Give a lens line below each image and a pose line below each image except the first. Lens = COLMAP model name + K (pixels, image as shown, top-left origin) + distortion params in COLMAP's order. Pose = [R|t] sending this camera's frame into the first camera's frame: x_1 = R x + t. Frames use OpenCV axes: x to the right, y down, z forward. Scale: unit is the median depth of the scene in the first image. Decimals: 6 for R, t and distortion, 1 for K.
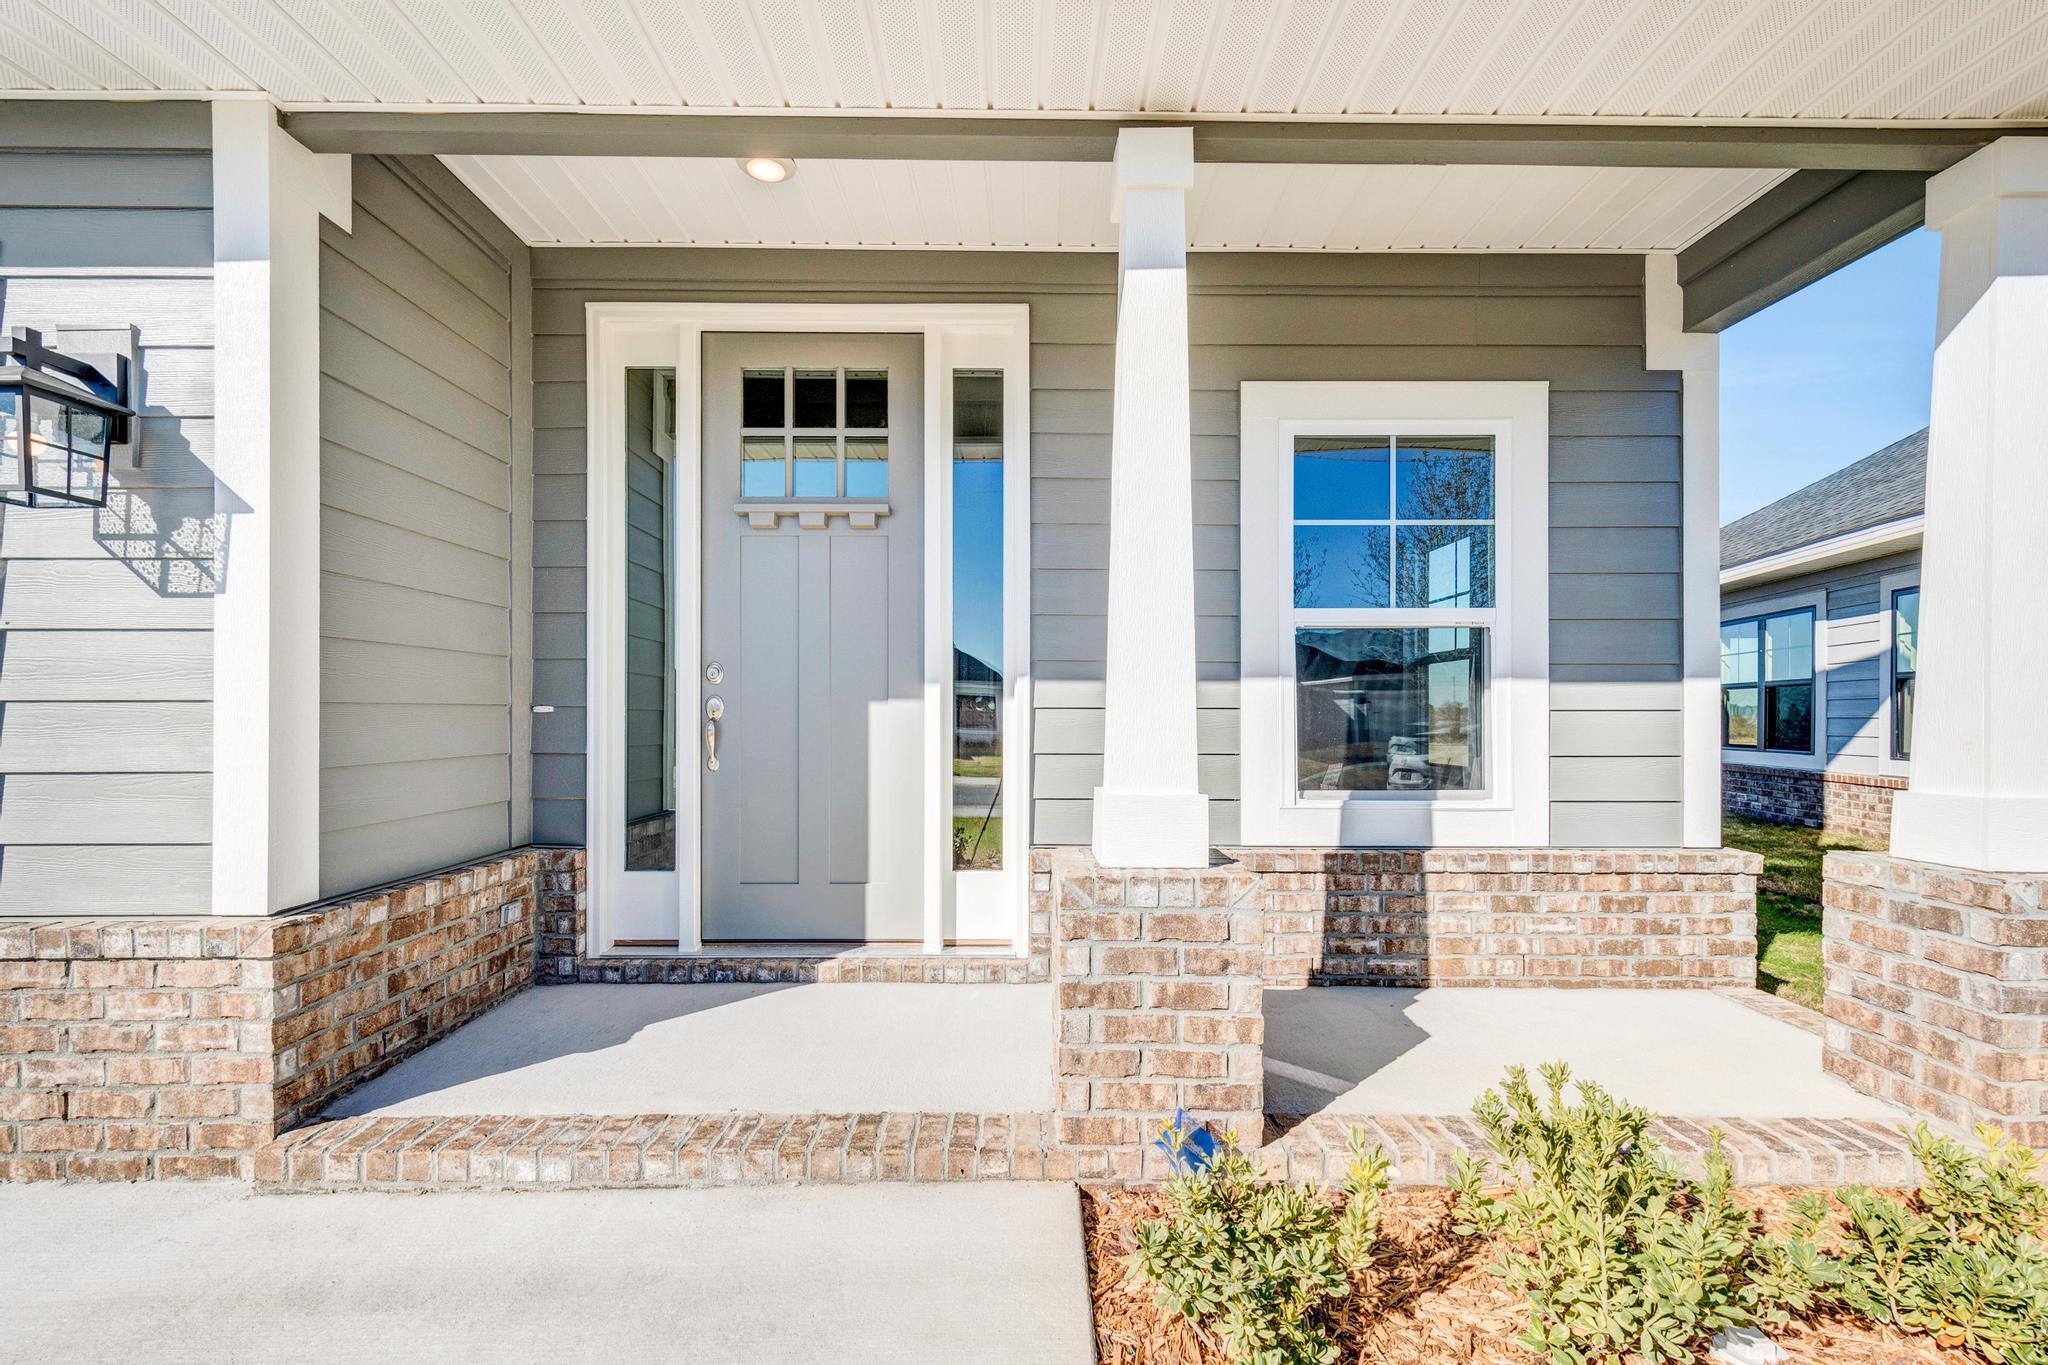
lens RADIAL K [[884.1, 0, 1014.3], [0, 884.1, 713.9], [0, 0, 1]] dist [0.000240, -0.000192]
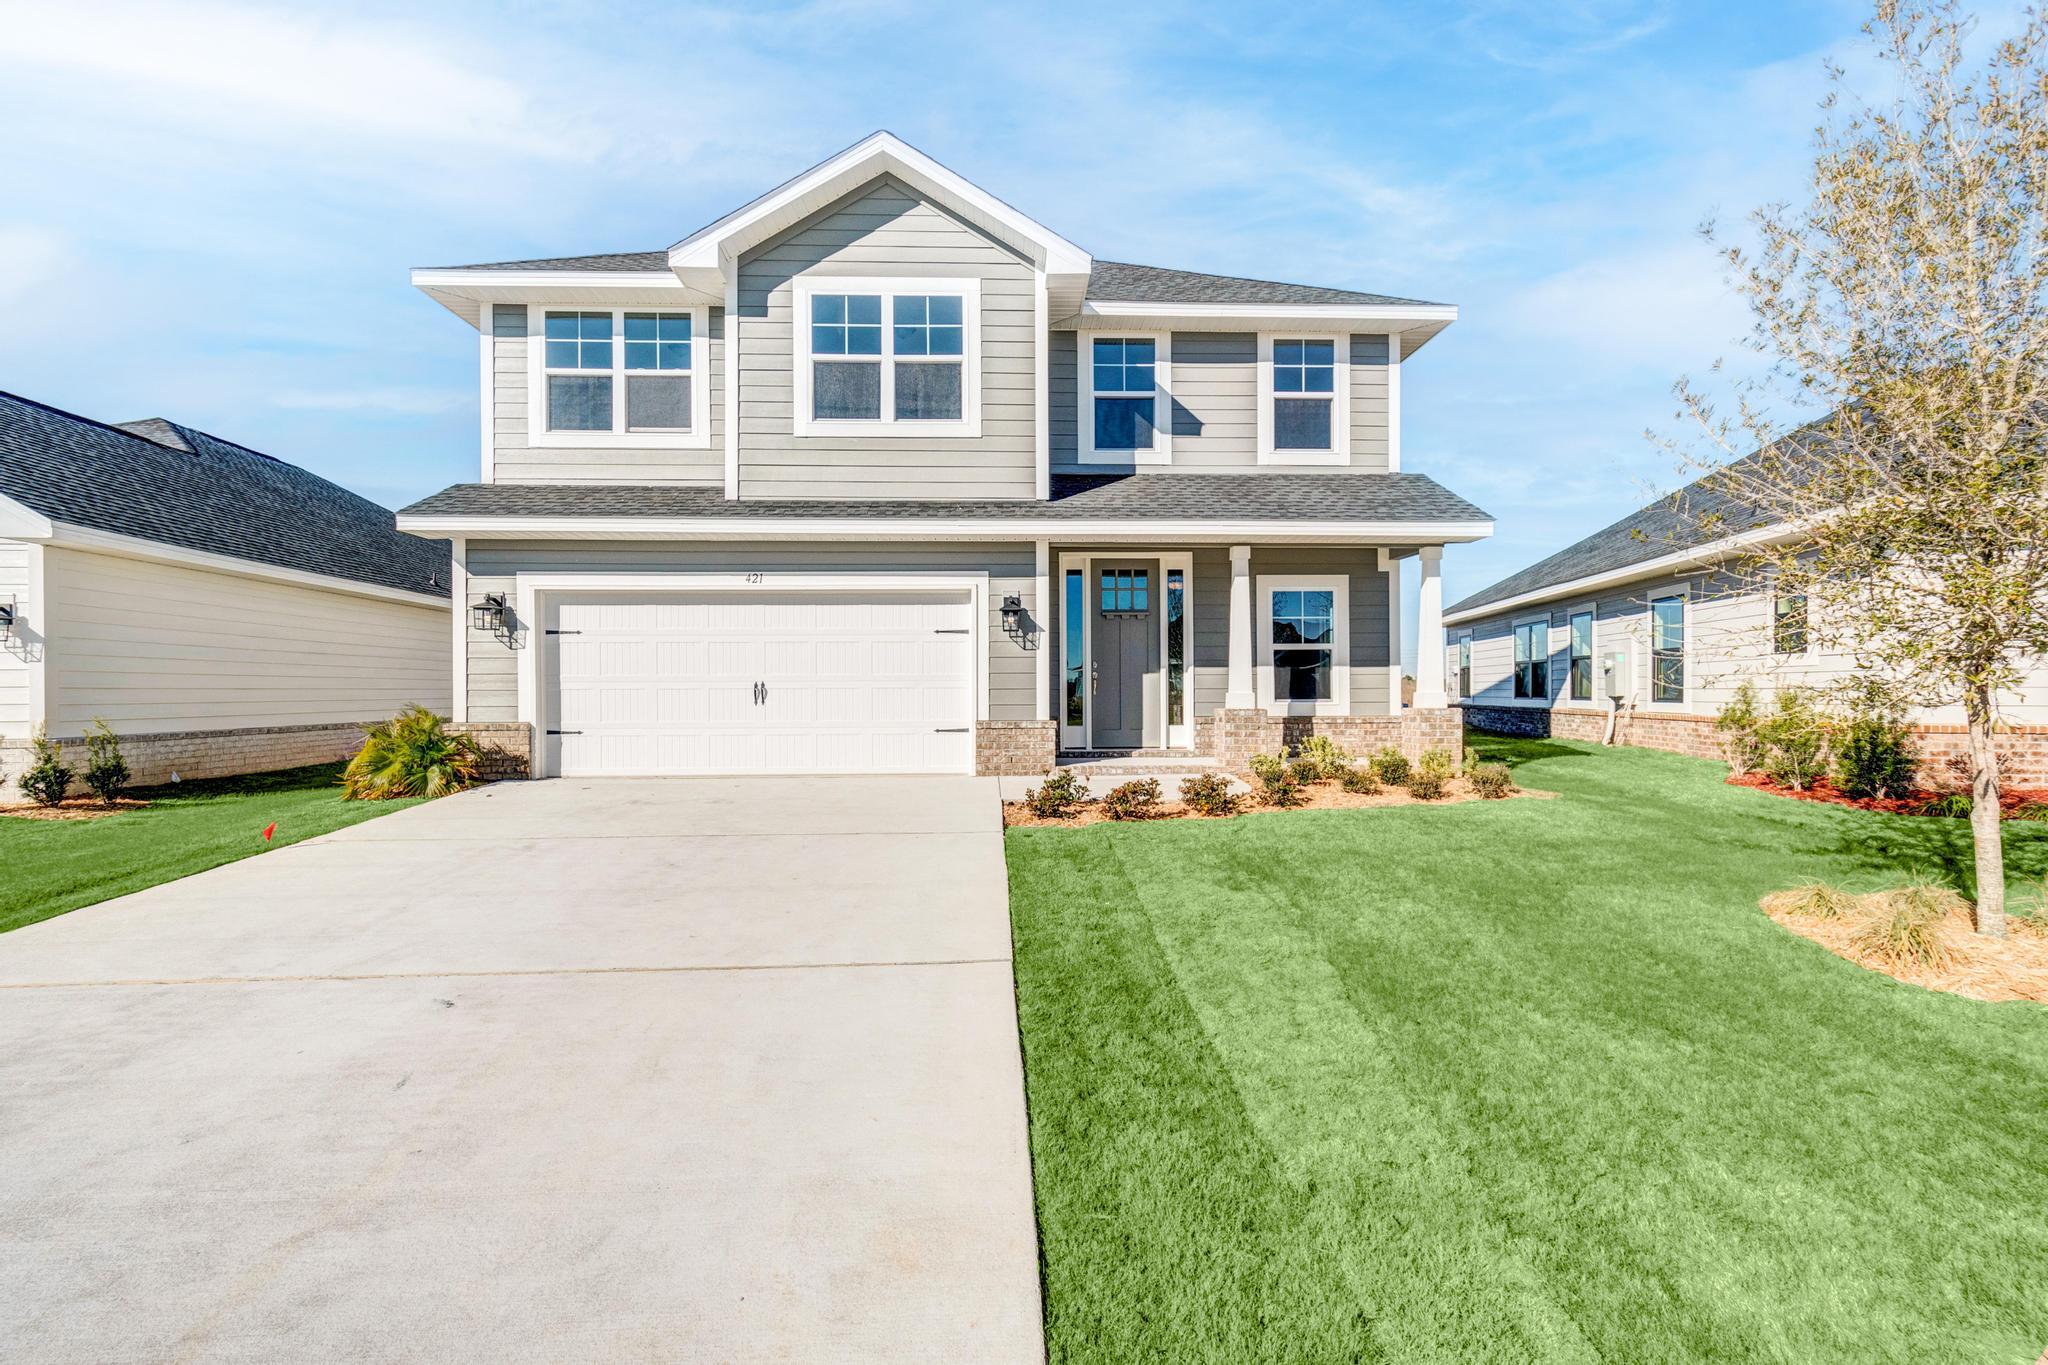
lens RADIAL K [[932.0, 0, 1024.0], [0, 932.0, 682.5], [0, 0, 1]] dist [-0.000857, -0.000356]
pose [[0.999150, -0.004150, 0.041024, -0.751570], [0.004312, 0.999983, -0.003875, 0.033591], [-0.041007, 0.004049, 0.999151, -2.419582]]
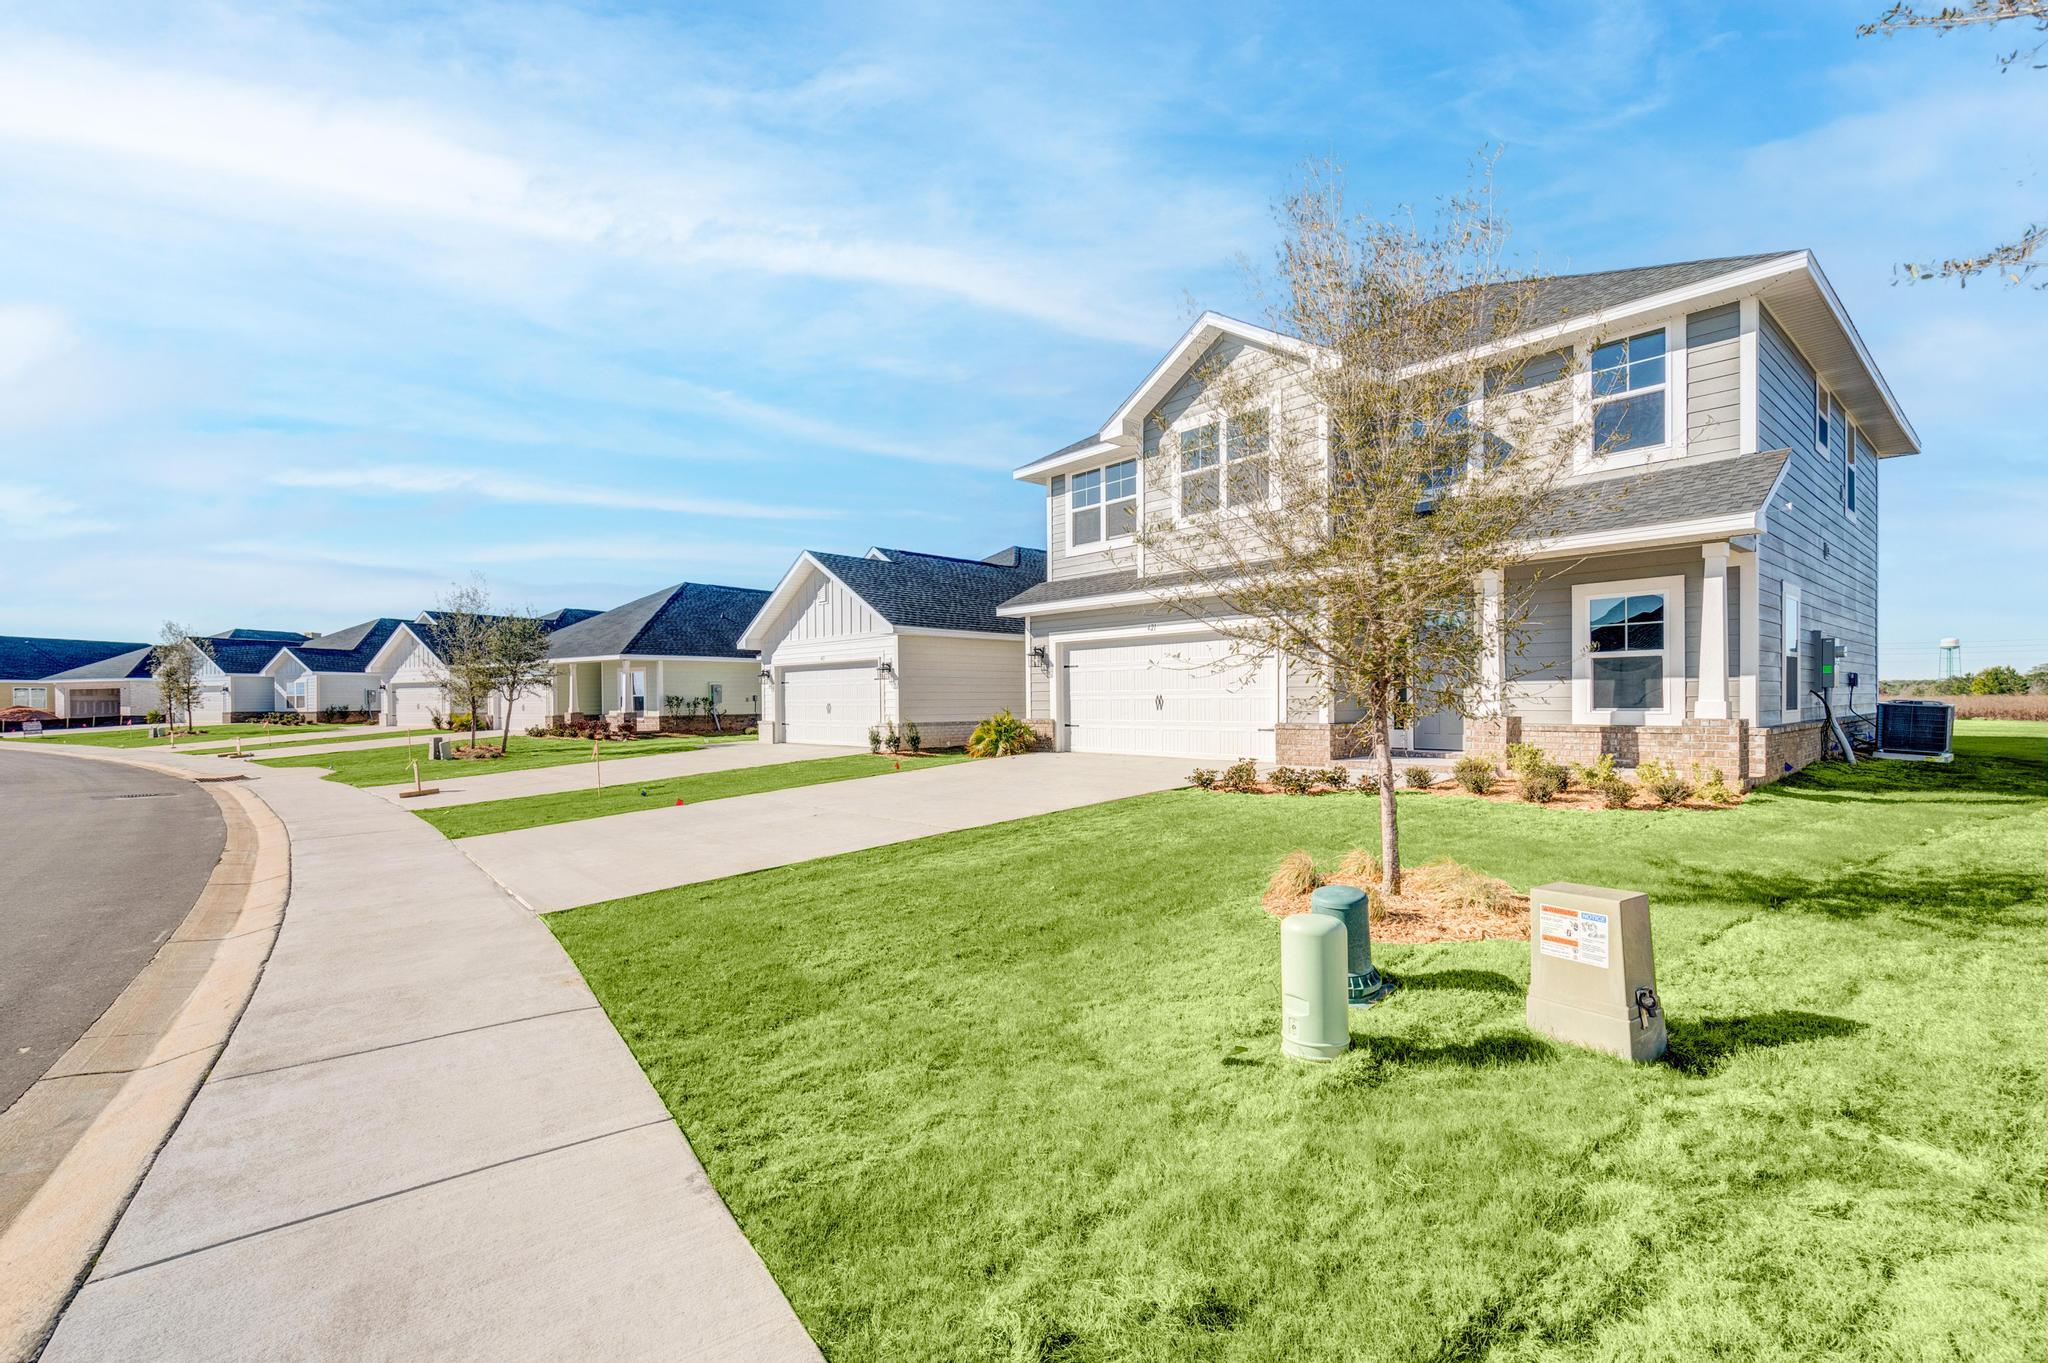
lens RADIAL K [[897.7, 0, 997.7], [0, 897.7, 711.4], [0, 0, 1]] dist [-0.000113, -0.000184]
pose [[0.641711, 0.001958, -0.766944, 1.457601], [0.008448, 0.999918, 0.009622, 0.048509], [0.766900, -0.012654, 0.641642, -2.836079]]
